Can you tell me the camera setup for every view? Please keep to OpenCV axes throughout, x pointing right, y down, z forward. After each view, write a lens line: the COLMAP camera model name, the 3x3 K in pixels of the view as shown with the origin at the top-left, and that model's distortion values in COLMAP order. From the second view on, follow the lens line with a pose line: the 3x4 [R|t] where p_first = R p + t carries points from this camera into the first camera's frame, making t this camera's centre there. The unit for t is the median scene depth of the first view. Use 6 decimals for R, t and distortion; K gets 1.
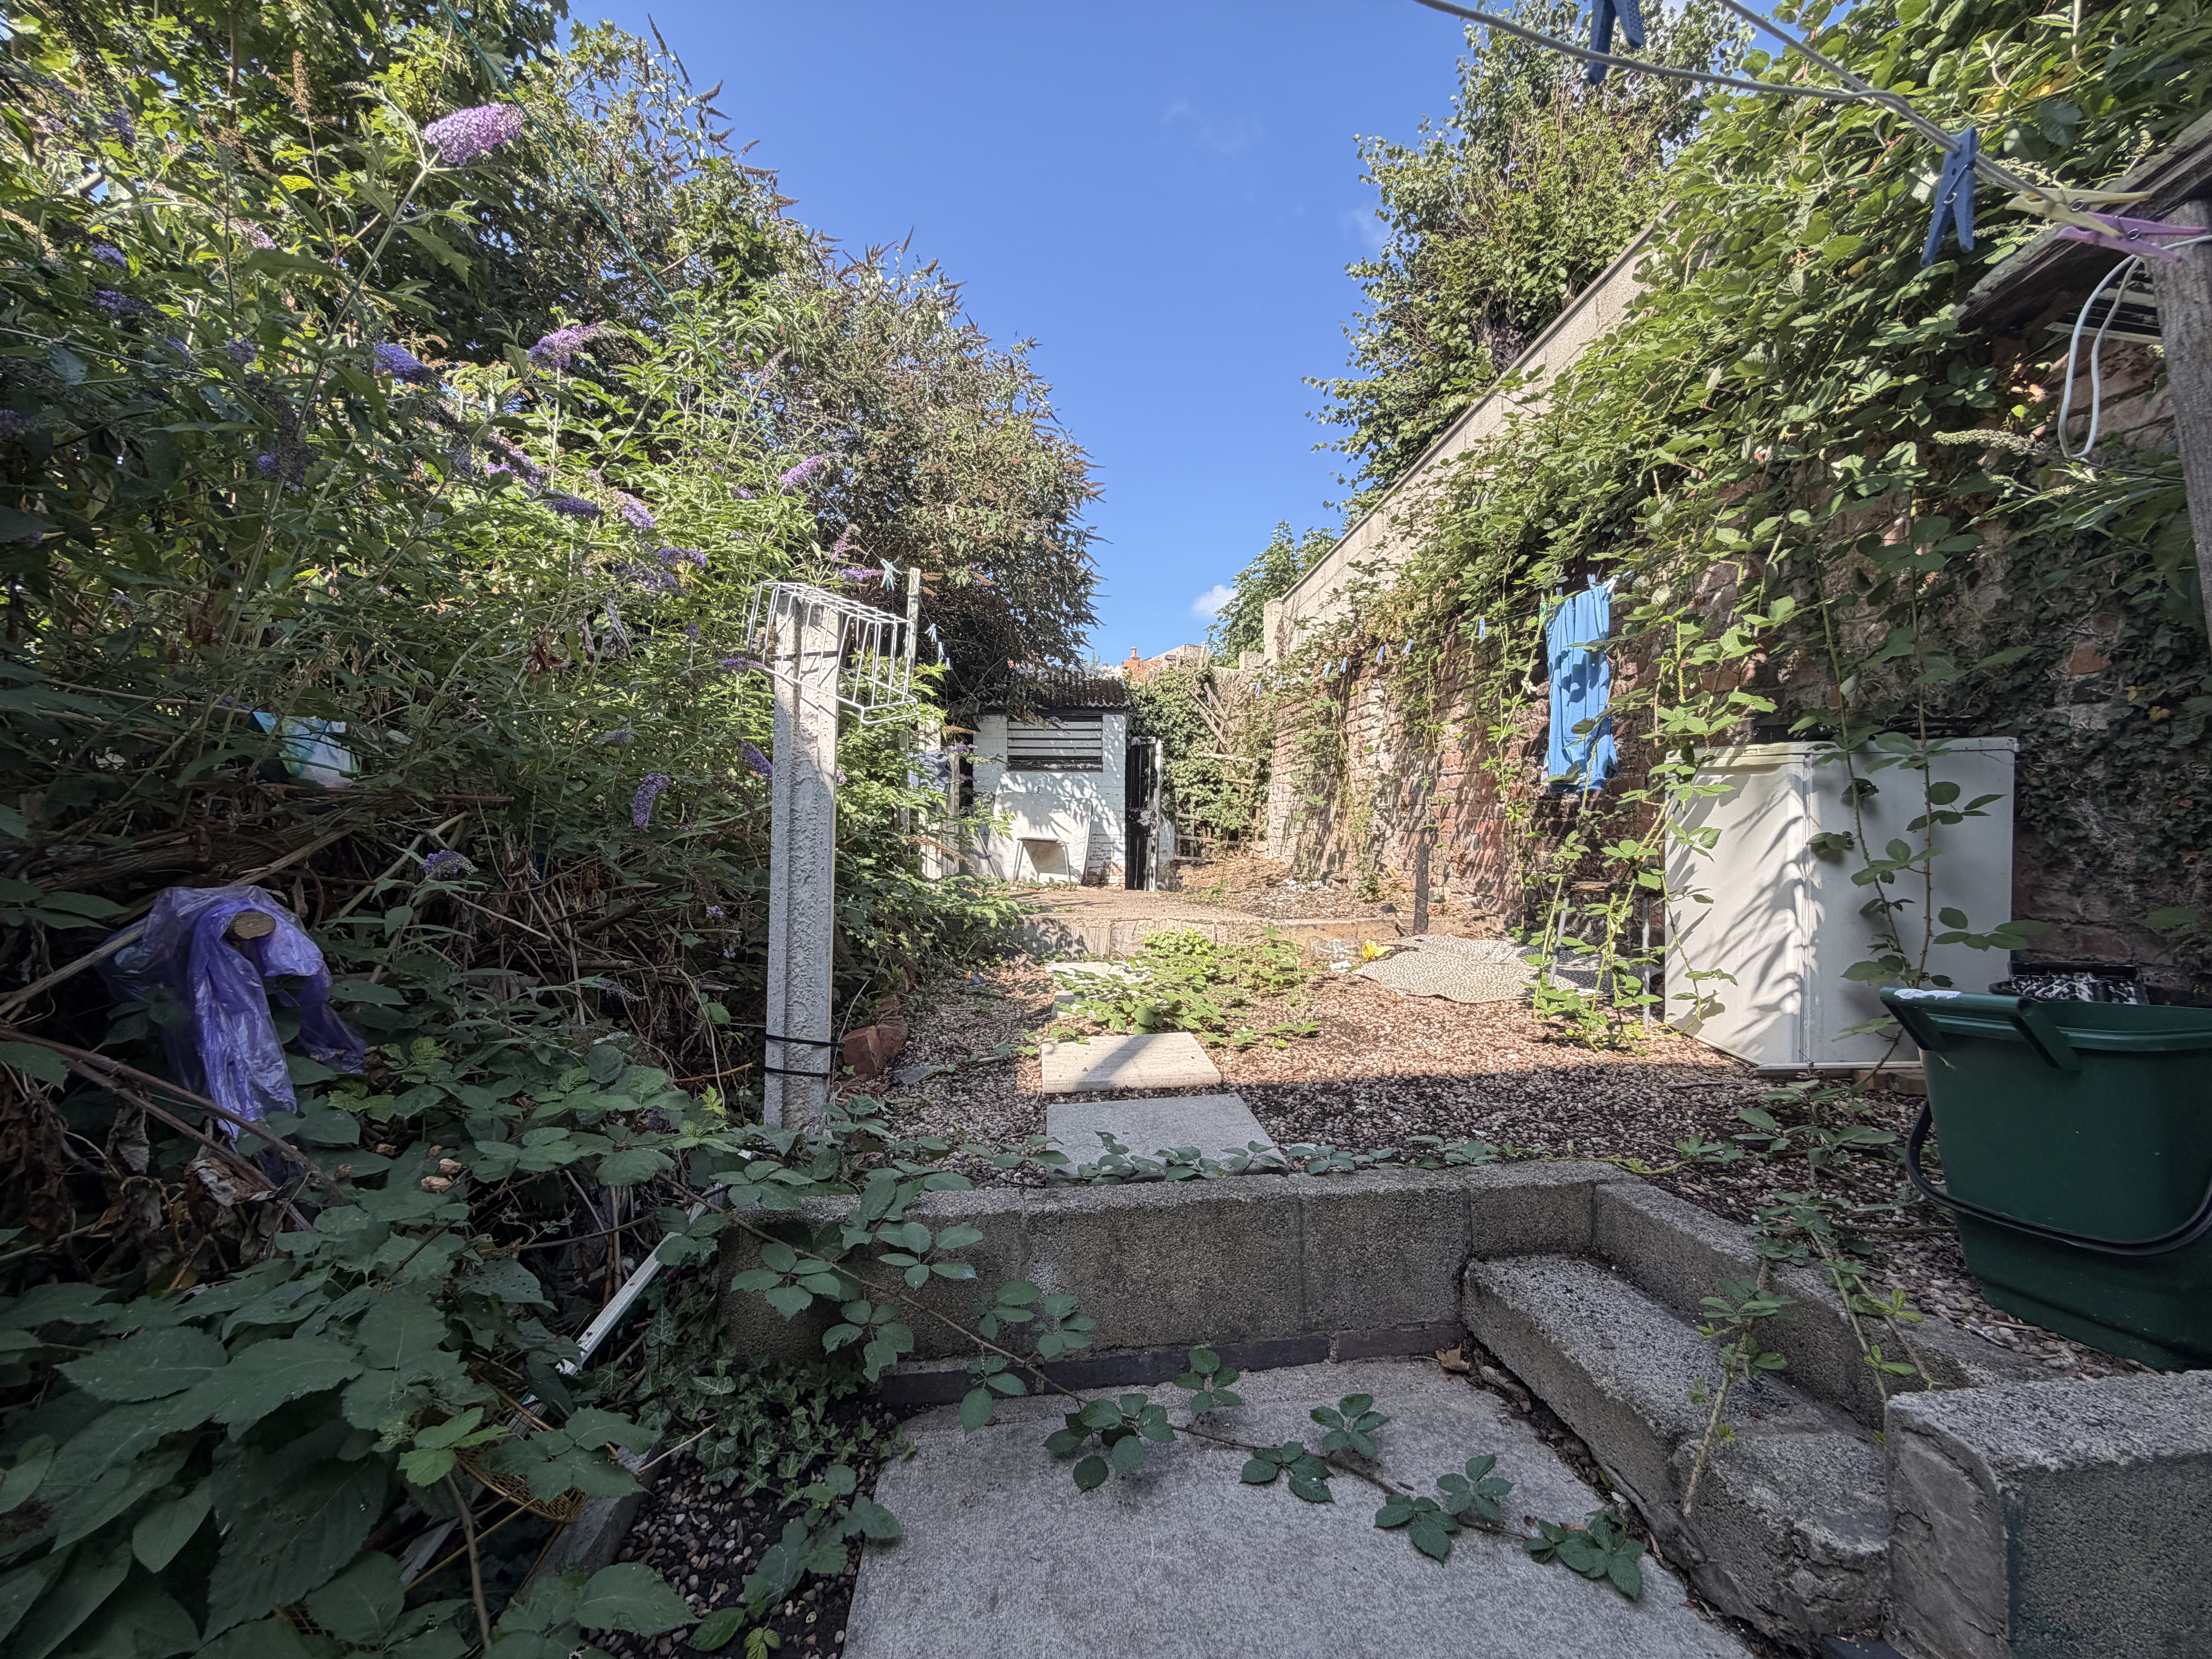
lens RADIAL K [[884.1, 0, 1104.6], [0, 884.1, 830.2], [0, 0, 1]] dist [0.000070, 0.000000]
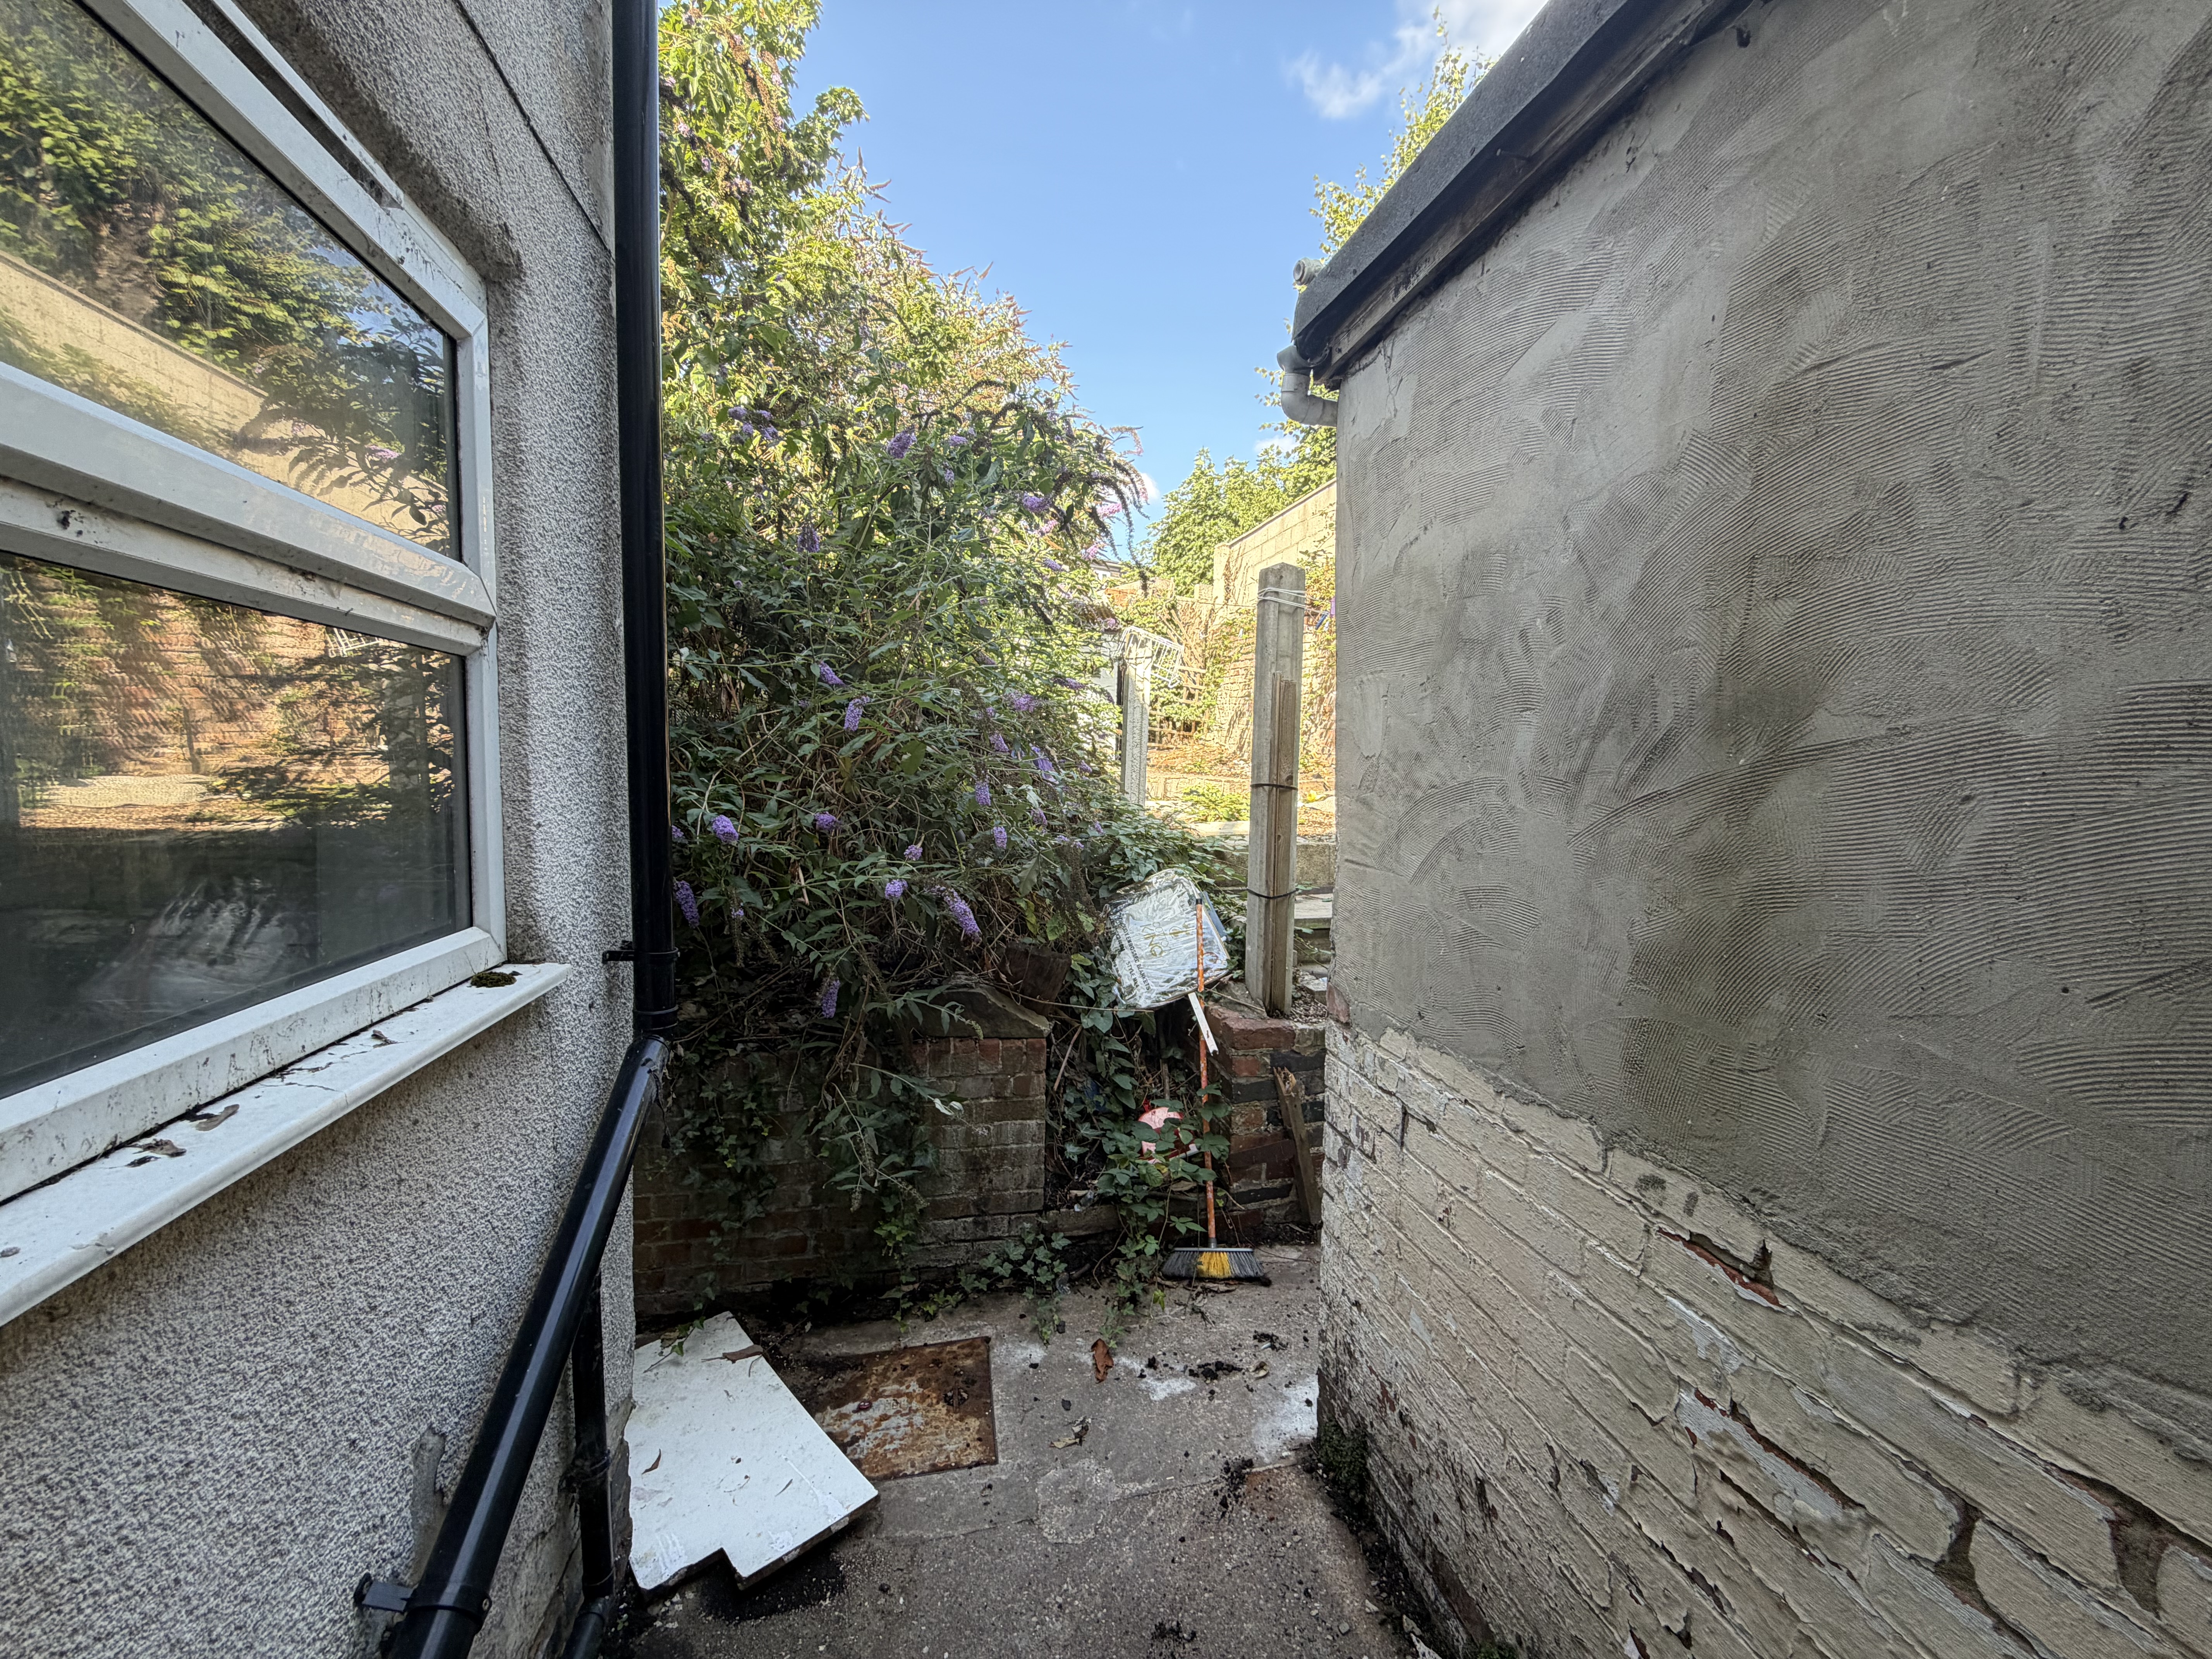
lens RADIAL K [[884.1, 0, 1105.7], [0, 884.1, 827.8], [0, 0, 1]] dist [0.000070, 0.000000]
pose [[0.990612, -0.006074, 0.136566, -0.159248], [-0.011461, 0.991804, 0.127251, -0.012431], [-0.136220, -0.127621, 0.982424, -0.304050]]
